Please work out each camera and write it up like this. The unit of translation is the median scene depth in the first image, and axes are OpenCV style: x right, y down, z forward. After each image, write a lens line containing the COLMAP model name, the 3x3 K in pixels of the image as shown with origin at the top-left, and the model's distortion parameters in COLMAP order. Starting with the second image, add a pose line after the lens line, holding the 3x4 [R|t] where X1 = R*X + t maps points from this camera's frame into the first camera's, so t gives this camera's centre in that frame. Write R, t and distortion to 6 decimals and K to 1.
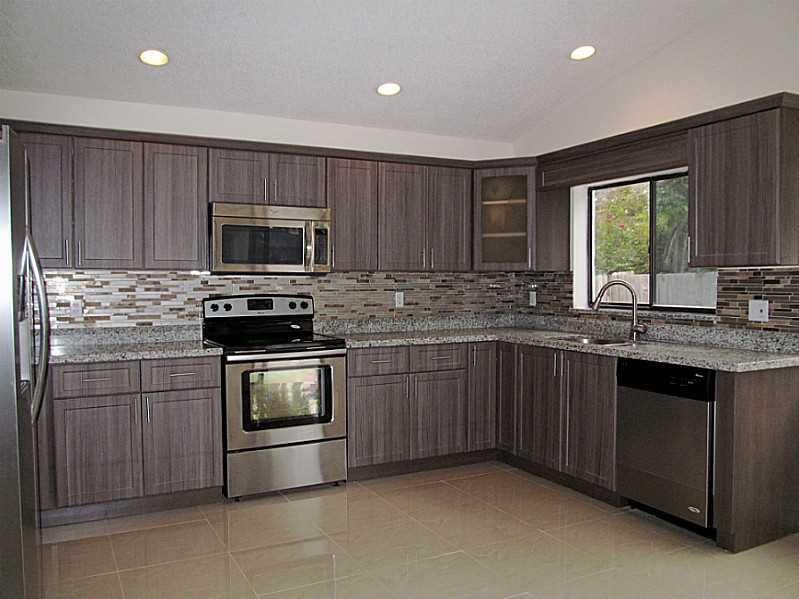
lens RADIAL K [[678.6, 0, 396.1], [0, 678.6, 302.4], [0, 0, 1]] dist [-0.025553, 0.016152]
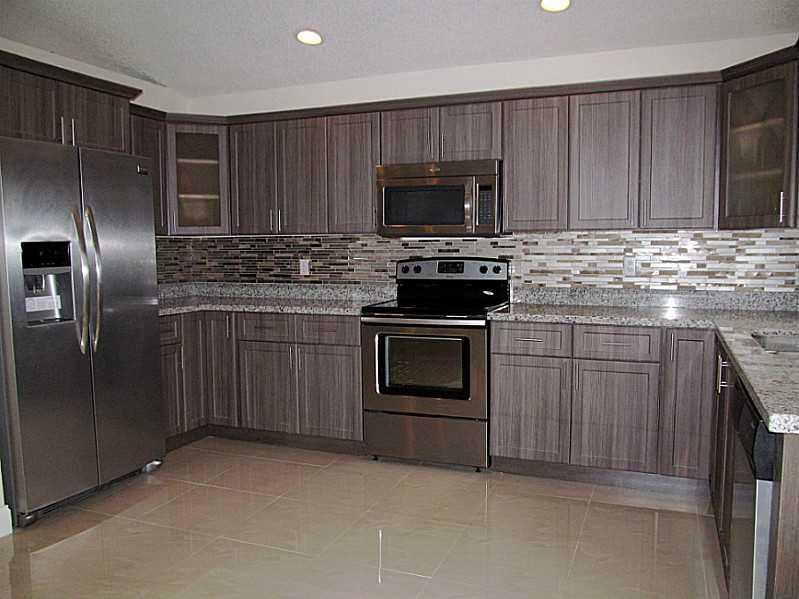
lens RADIAL K [[678.6, 0, 398.0], [0, 678.6, 298.2], [0, 0, 1]] dist [-0.025553, 0.016152]
pose [[0.654961, 0.058966, -0.753359, 0.456147], [-0.019183, 0.997927, 0.061430, -0.010824], [0.755419, -0.025782, 0.654734, 0.302707]]
